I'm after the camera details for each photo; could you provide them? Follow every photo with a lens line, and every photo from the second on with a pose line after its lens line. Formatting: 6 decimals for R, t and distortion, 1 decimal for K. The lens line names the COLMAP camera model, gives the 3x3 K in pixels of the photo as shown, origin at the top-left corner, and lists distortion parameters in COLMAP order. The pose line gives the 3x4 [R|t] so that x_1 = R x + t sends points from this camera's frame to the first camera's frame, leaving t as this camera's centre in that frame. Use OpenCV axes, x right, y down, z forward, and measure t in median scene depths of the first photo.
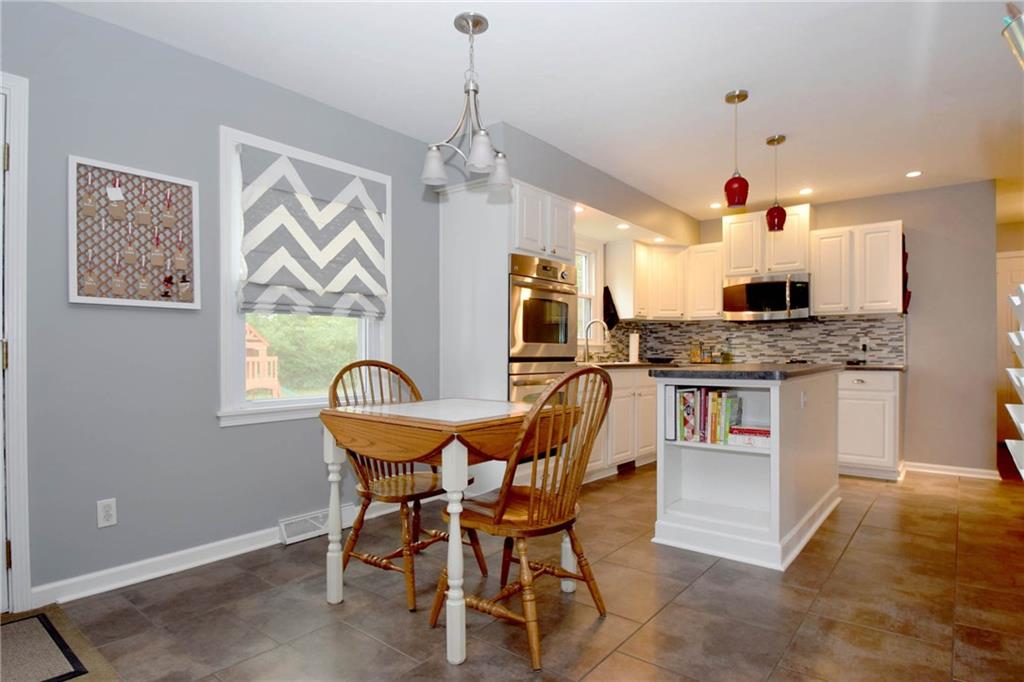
lens RADIAL K [[551.4, 0, 514.1], [0, 551.4, 345.2], [0, 0, 1]] dist [-0.003053, -0.000322]
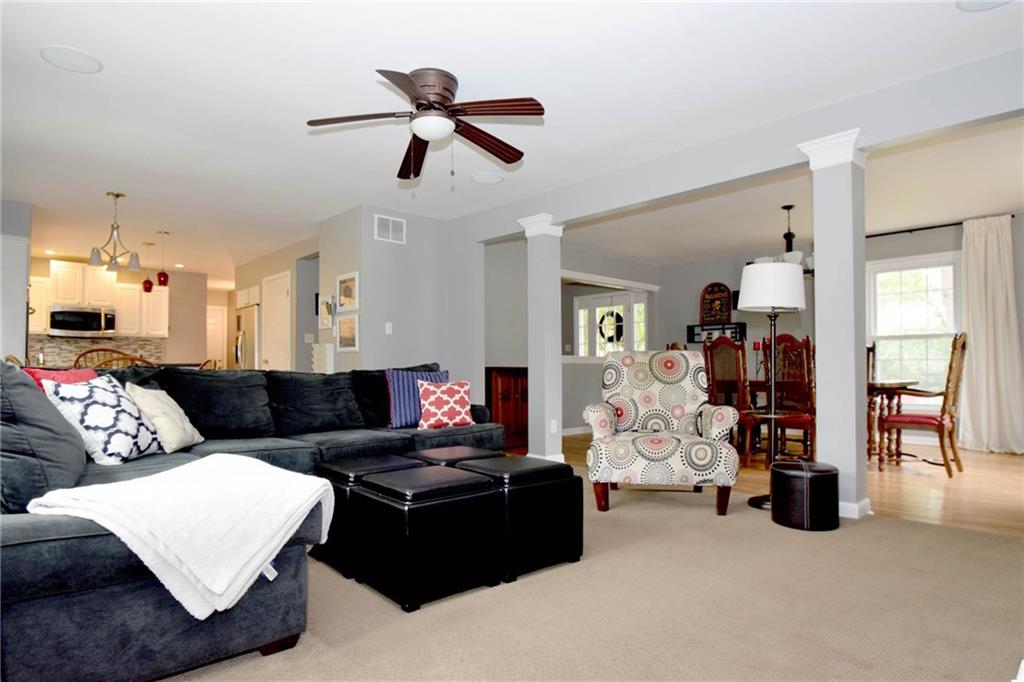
lens RADIAL K [[587.9, 0, 514.3], [0, 587.9, 347.6], [0, 0, 1]] dist [-0.006114, 0.003036]
pose [[0.144176, 0.037044, 0.988858, -1.013000], [-0.009120, 0.999306, -0.036106, 0.032925], [-0.989510, -0.003812, 0.144414, -0.404288]]
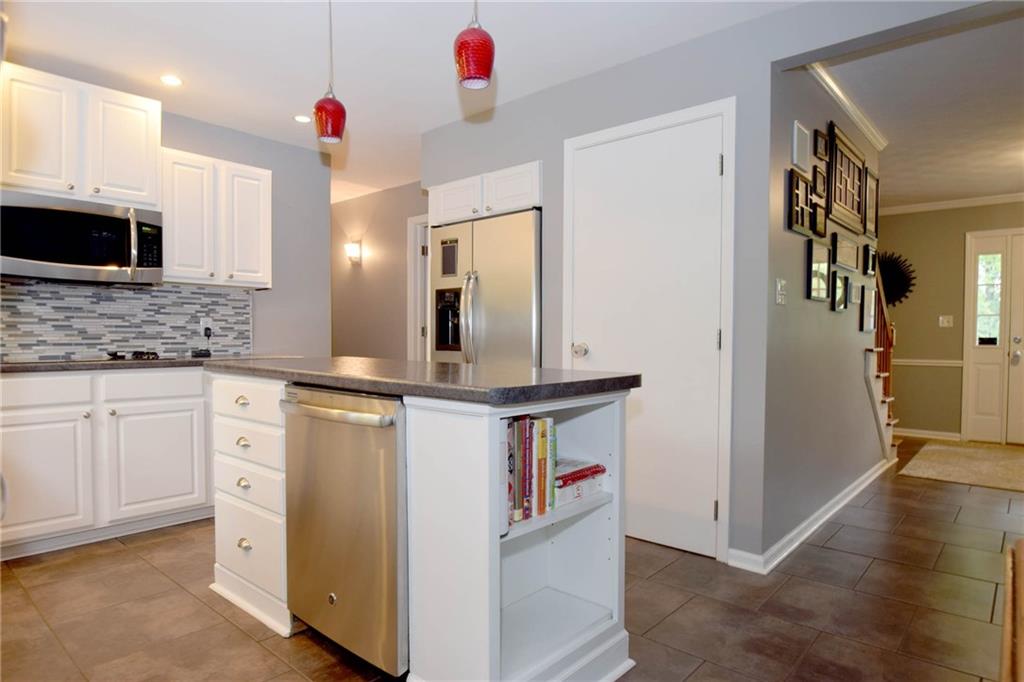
lens RADIAL K [[587.9, 0, 506.7], [0, 587.9, 345.4], [0, 0, 1]] dist [-0.006114, 0.003036]
pose [[0.041687, -0.014776, 0.999021, -0.122773], [-0.018250, 0.999713, 0.015548, 0.002880], [-0.998964, -0.018880, 0.041405, 0.597435]]
